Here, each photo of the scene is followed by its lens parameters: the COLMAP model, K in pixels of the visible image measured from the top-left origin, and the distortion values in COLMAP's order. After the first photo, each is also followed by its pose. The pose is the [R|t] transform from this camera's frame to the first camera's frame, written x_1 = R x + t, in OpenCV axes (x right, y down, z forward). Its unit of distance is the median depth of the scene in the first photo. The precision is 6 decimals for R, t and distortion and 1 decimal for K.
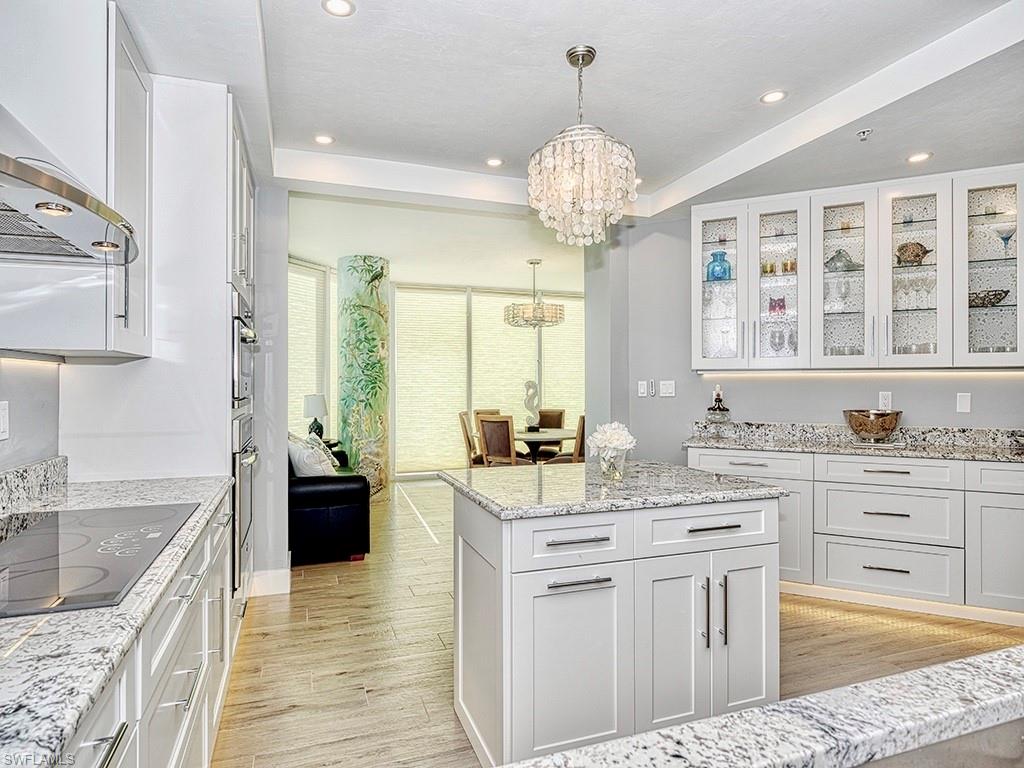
lens RADIAL K [[588.9, 0, 509.6], [0, 588.9, 381.6], [0, 0, 1]] dist [-0.003124, -0.000122]
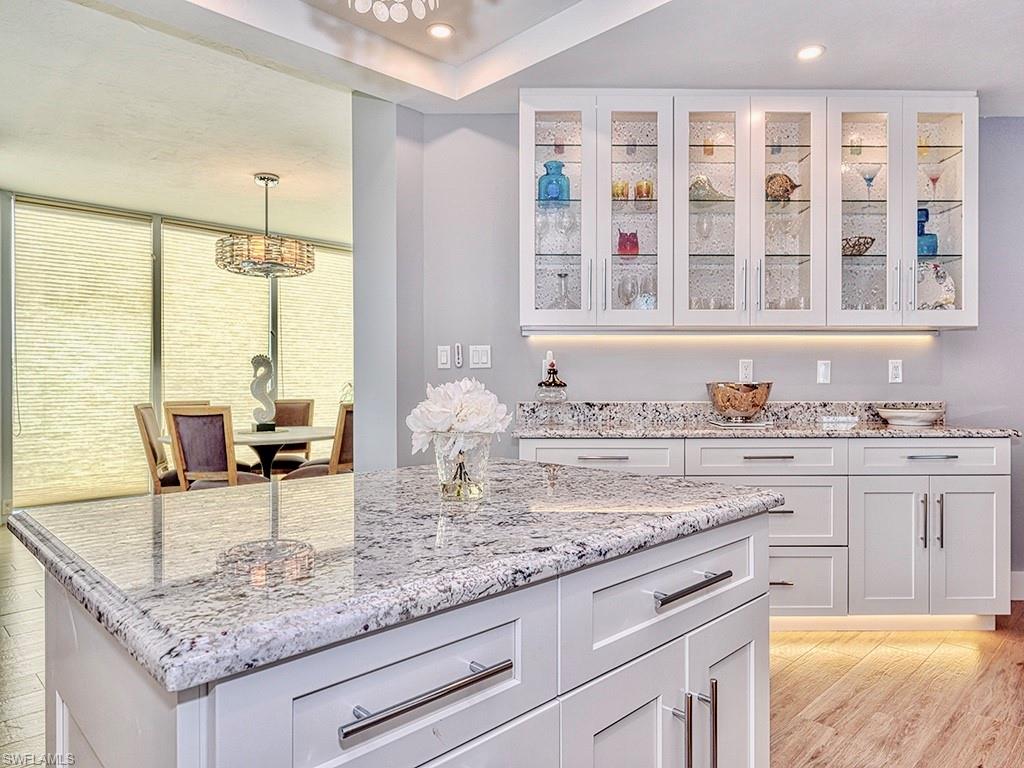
lens RADIAL K [[655.7, 0, 558.9], [0, 655.7, 378.9], [0, 0, 1]] dist [-0.006057, 0.003755]
pose [[0.892839, -0.000540, 0.450375, 0.004653], [0.000791, 1.000000, -0.000370, 0.040973], [-0.450375, 0.000686, 0.892839, 0.291791]]
